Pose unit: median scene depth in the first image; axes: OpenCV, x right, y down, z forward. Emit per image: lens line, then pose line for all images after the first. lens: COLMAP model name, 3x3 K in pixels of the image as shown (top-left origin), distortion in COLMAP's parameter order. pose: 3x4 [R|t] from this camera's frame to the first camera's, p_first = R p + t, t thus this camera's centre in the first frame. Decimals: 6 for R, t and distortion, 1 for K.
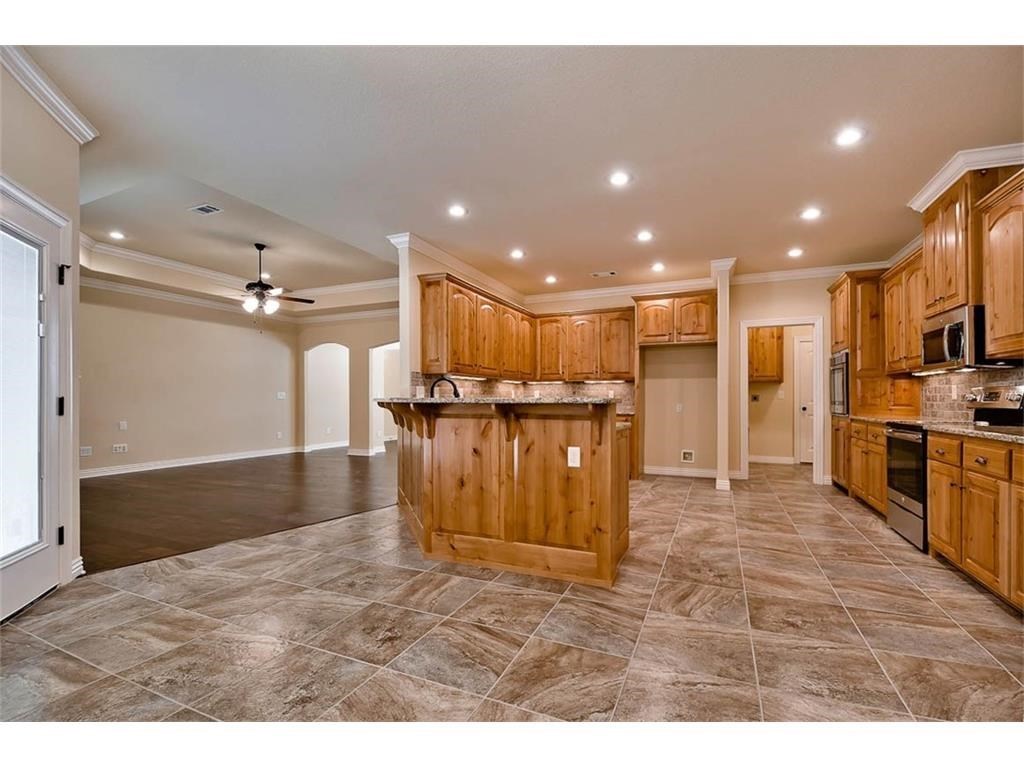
lens RADIAL K [[457.0, 0, 525.4], [0, 457.0, 402.0], [0, 0, 1]] dist [0.001522, -0.000798]
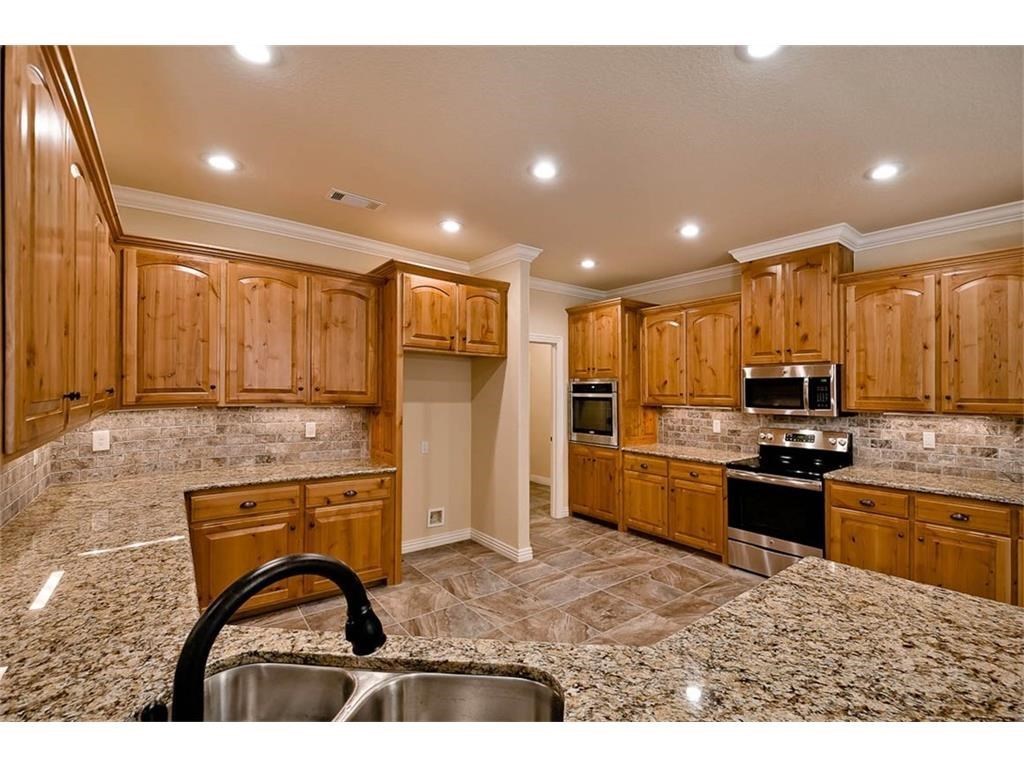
lens RADIAL K [[460.4, 0, 564.6], [0, 460.4, 405.4], [0, 0, 1]] dist [-0.014483, -0.000586]
pose [[0.446928, -0.018291, 0.894383, -0.212087], [-0.008433, 0.999660, 0.024658, -0.081961], [-0.894530, -0.018563, 0.446622, 0.679062]]
